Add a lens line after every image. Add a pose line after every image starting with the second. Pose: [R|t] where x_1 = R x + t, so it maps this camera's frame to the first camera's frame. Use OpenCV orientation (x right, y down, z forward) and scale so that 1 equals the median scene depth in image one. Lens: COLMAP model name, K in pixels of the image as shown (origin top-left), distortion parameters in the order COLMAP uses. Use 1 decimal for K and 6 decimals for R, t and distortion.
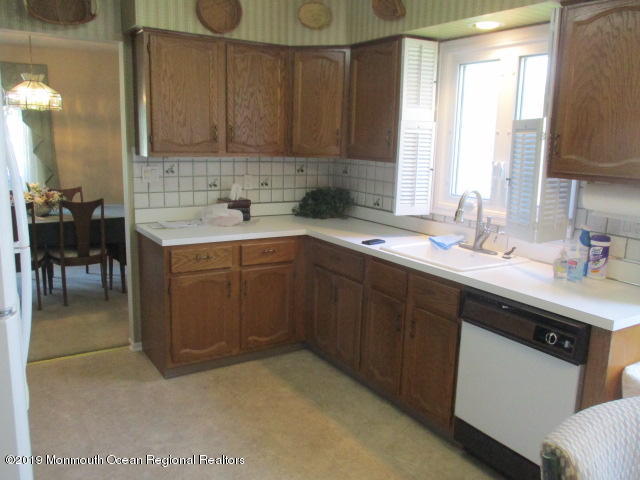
lens RADIAL K [[538.1, 0, 323.2], [0, 538.1, 238.2], [0, 0, 1]] dist [-0.026757, 0.011086]
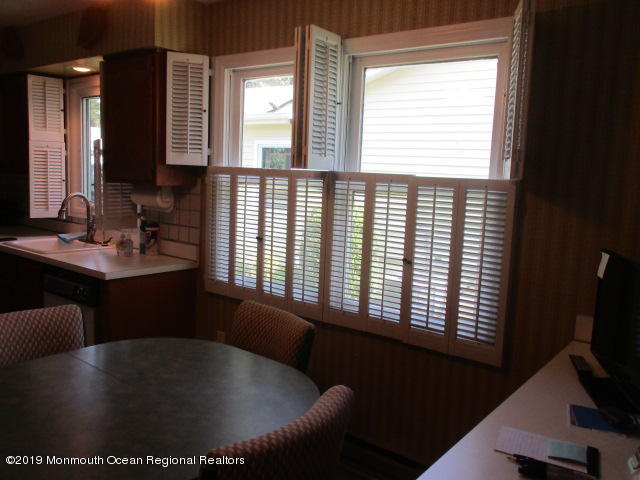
lens RADIAL K [[538.1, 0, 322.0], [0, 538.1, 232.0], [0, 0, 1]] dist [-0.026757, 0.011086]
pose [[0.942981, -0.027521, 0.331705, 0.345798], [0.047553, 0.997492, -0.052424, 0.081767], [-0.329431, 0.065209, 0.941925, -0.340077]]
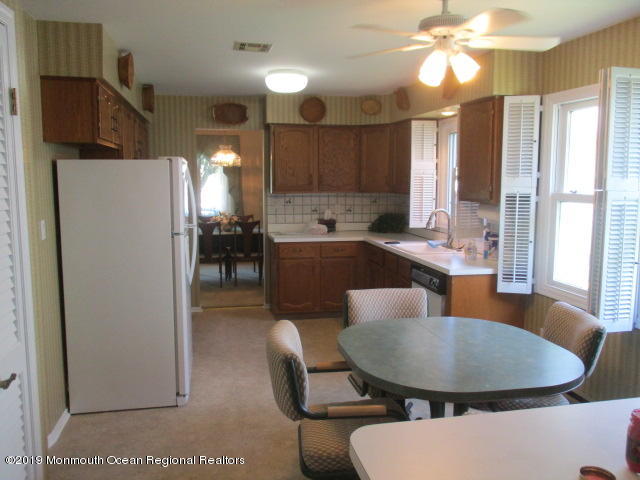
lens RADIAL K [[538.1, 0, 319.3], [0, 538.1, 238.2], [0, 0, 1]] dist [-0.026757, 0.011086]
pose [[0.933519, 0.016200, -0.358162, 0.449029], [-0.043452, 0.996727, -0.068170, 0.108628], [0.355885, 0.079200, 0.931167, -0.580647]]
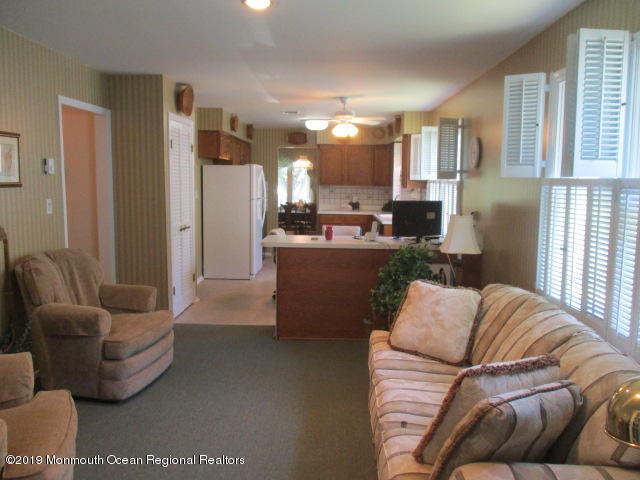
lens RADIAL K [[538.1, 0, 316.0], [0, 538.1, 237.0], [0, 0, 1]] dist [-0.026757, 0.011086]
pose [[0.821554, 0.042617, -0.568536, 1.343891], [-0.095470, 0.993405, -0.063492, 0.319193], [0.562080, 0.106441, 0.820205, -1.411524]]
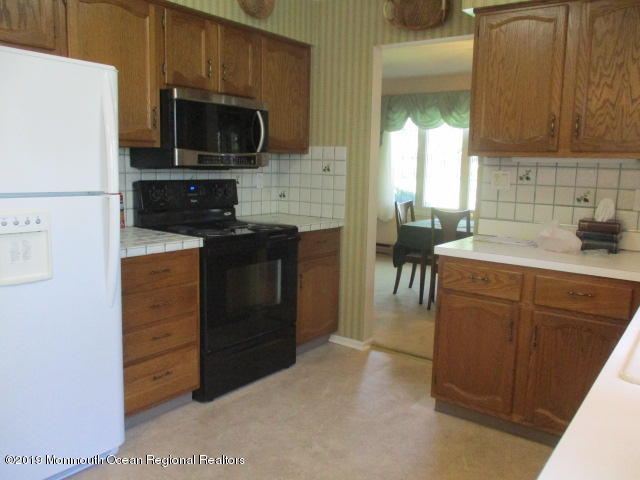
lens RADIAL K [[538.1, 0, 320.0], [0, 538.1, 238.2], [0, 0, 1]] dist [-0.026757, 0.011086]
pose [[0.348875, 0.113928, -0.930218, 0.410988], [-0.188201, 0.980880, 0.049549, -0.017318], [0.918078, 0.157781, 0.363646, 0.465233]]
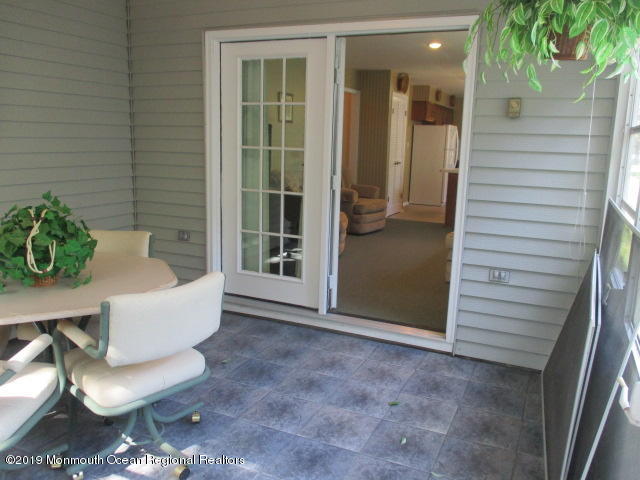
lens RADIAL K [[538.1, 0, 321.4], [0, 538.1, 237.9], [0, 0, 1]] dist [-0.026757, 0.011086]
pose [[0.540105, 0.142516, -0.829443, 2.175236], [-0.175059, 0.983025, 0.054912, 0.518711], [0.823189, 0.115543, 0.555886, -2.071817]]
